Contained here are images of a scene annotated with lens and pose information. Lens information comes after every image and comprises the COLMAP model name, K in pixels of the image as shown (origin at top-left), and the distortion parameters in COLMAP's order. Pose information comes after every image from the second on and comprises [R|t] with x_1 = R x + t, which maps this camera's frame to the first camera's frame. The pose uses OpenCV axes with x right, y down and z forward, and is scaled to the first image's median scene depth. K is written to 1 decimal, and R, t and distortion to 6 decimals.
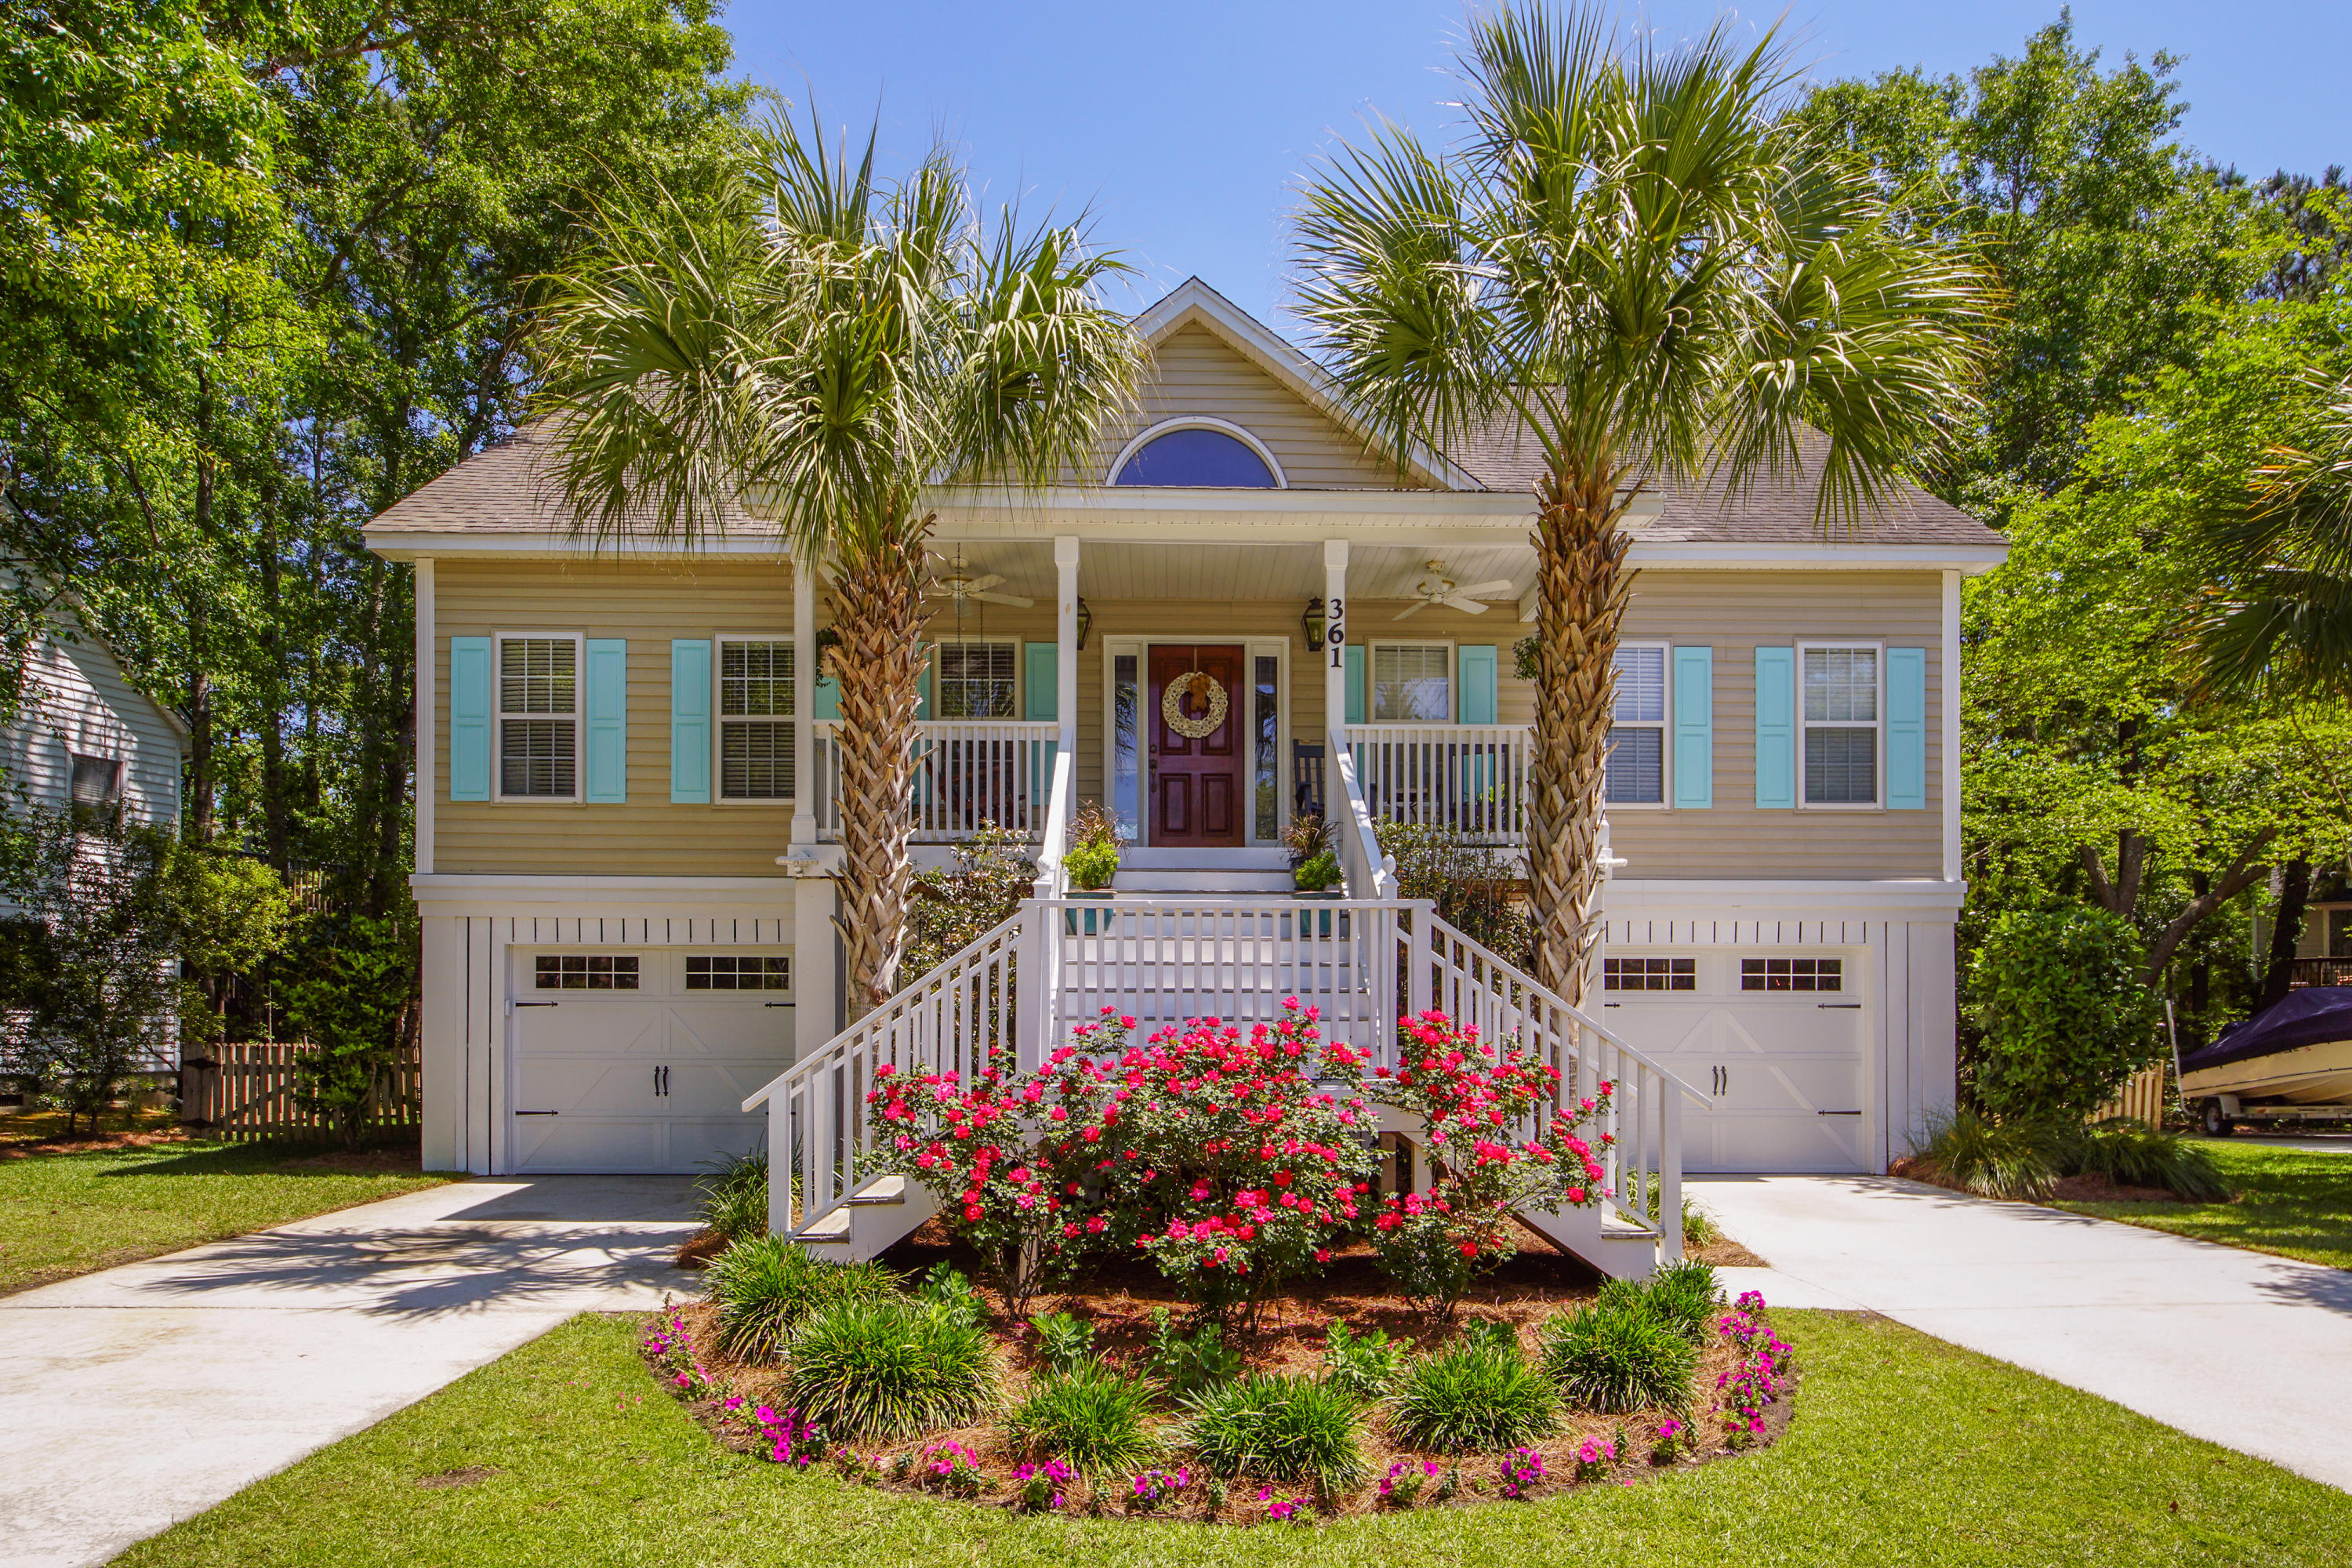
lens RADIAL K [[2097.3, 0, 1222.1], [0, 2097.3, 908.1], [0, 0, 1]] dist [0.001767, 0.001333]
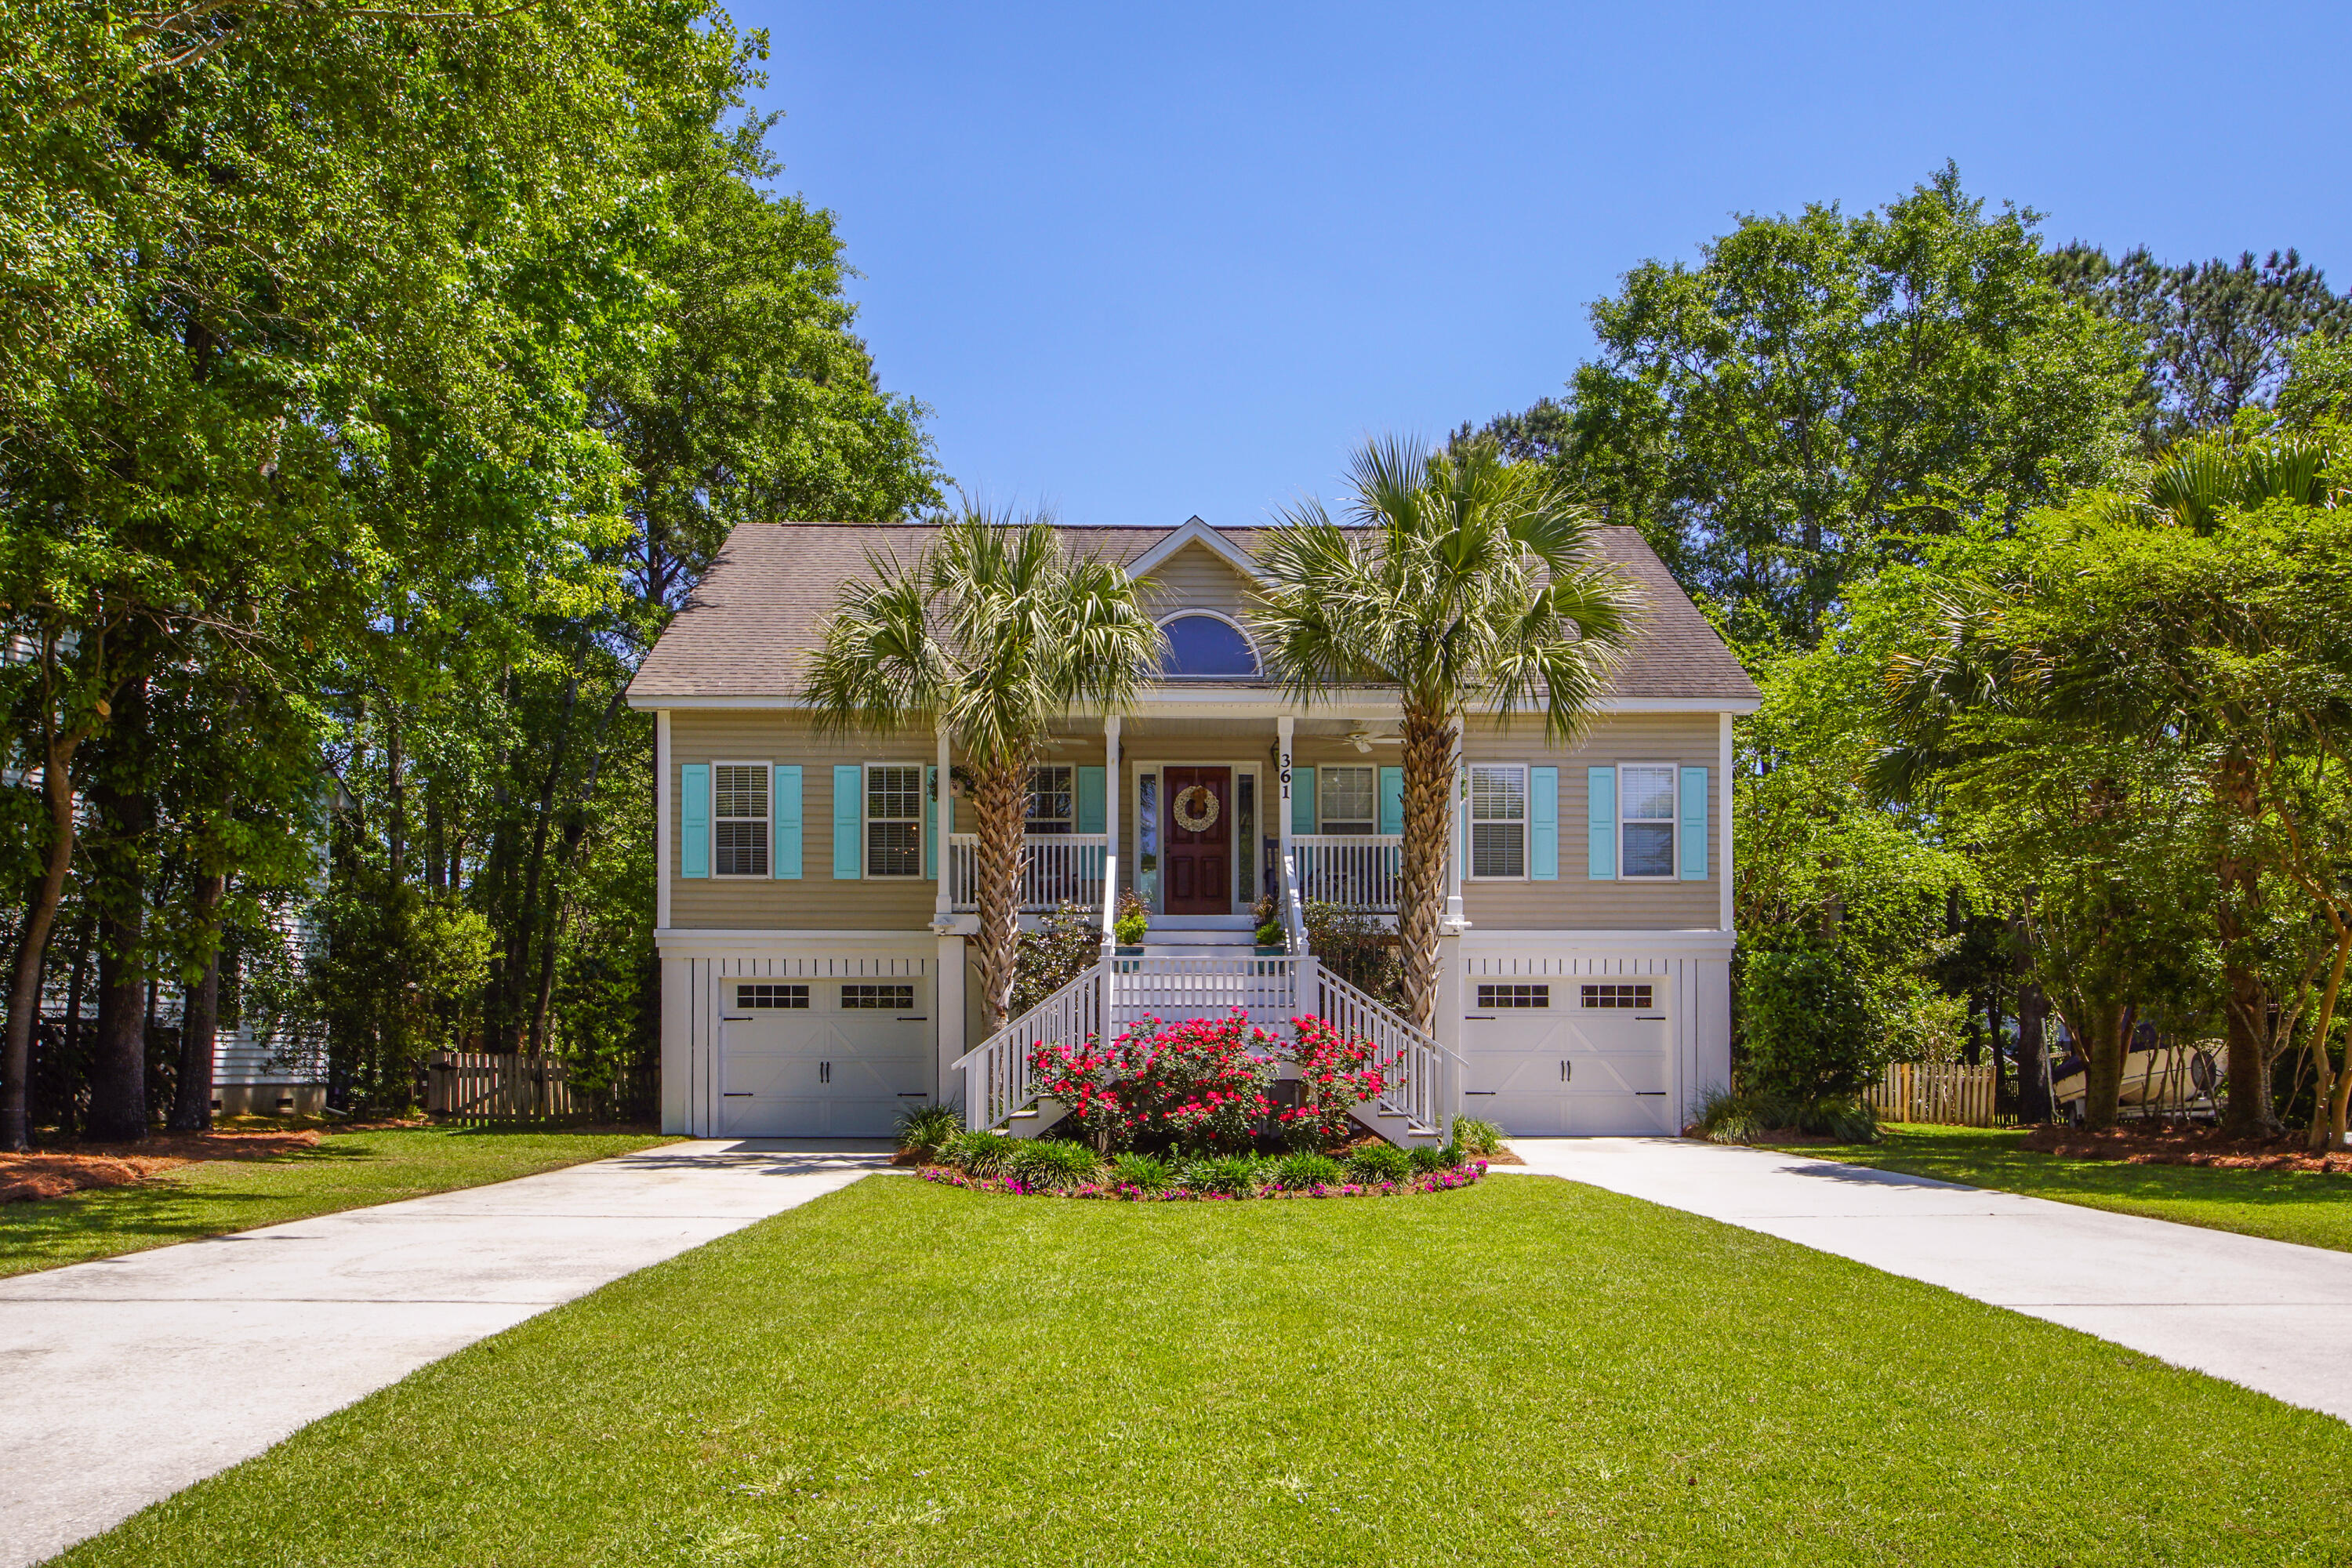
lens RADIAL K [[2351.4, 0, 1213.9], [0, 2351.4, 815.6], [0, 0, 1]] dist [-0.014614, 0.011070]
pose [[0.999941, -0.002828, -0.010480, 0.019464], [0.002338, 0.998918, -0.046445, -0.021382], [0.010600, 0.046418, 0.998866, -0.738427]]
